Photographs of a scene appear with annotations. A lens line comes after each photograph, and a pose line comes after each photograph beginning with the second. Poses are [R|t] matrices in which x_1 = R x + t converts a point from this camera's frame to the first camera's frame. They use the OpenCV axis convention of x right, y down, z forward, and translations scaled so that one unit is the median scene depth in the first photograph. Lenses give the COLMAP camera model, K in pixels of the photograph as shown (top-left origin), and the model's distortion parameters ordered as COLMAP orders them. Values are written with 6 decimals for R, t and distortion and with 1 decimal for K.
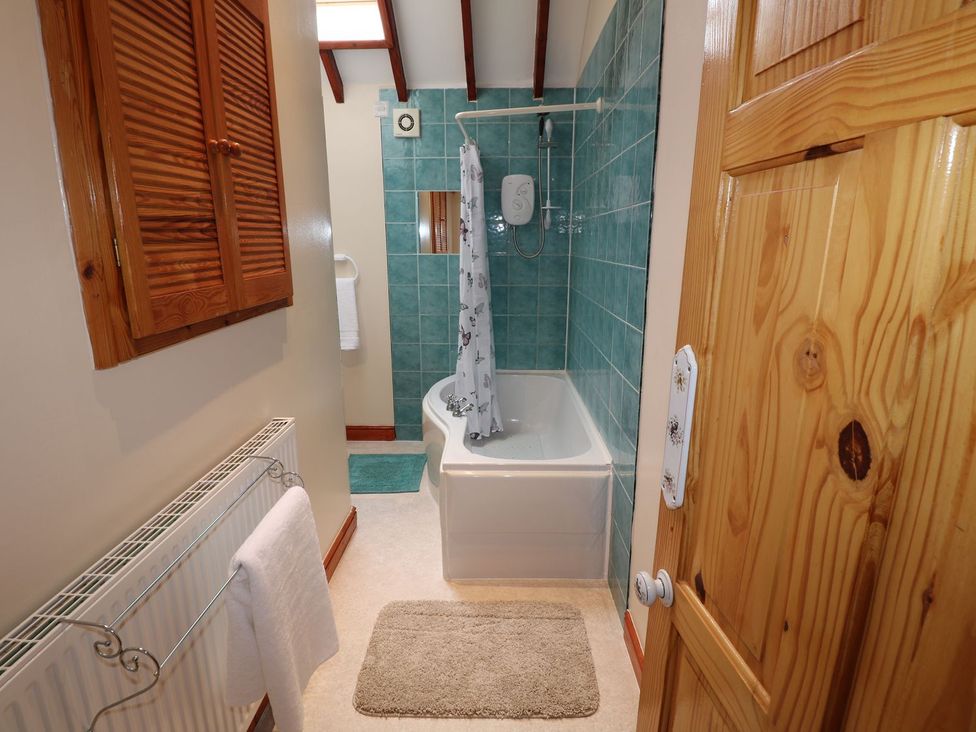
lens RADIAL K [[507.5, 0, 490.1], [0, 507.5, 354.1], [0, 0, 1]] dist [-0.006281, -0.000901]
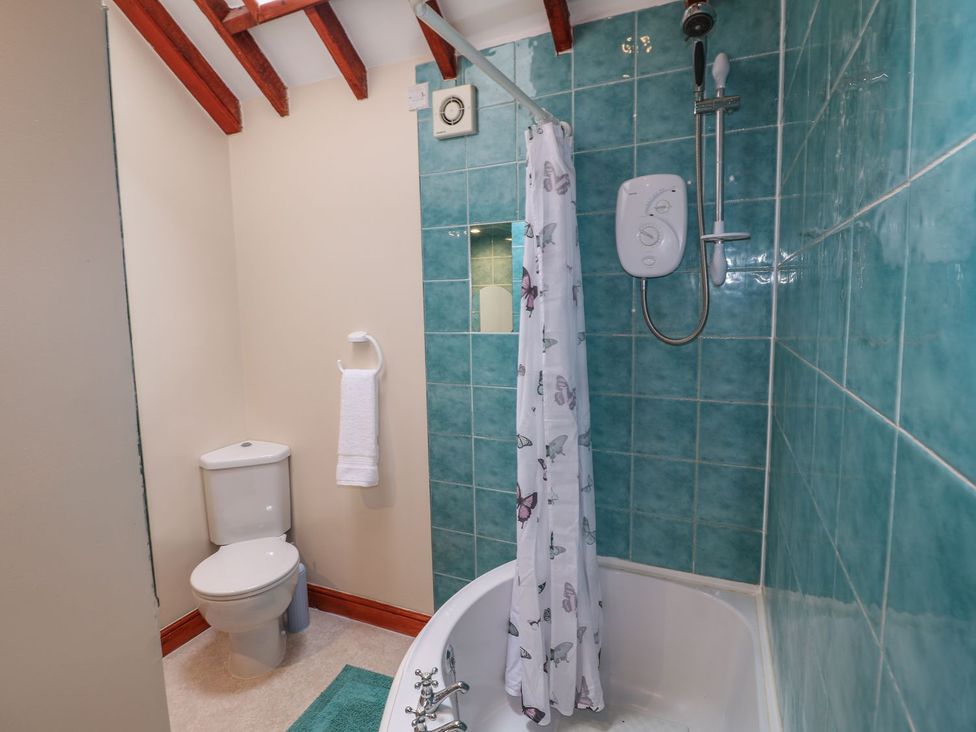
lens RADIAL K [[507.5, 0, 490.1], [0, 507.5, 354.1], [0, 0, 1]] dist [-0.006281, -0.000901]
pose [[0.916505, 0.024772, -0.399256, 0.111772], [-0.071234, 0.992235, -0.101957, -0.121891], [0.393630, 0.121884, 0.911153, 0.513212]]
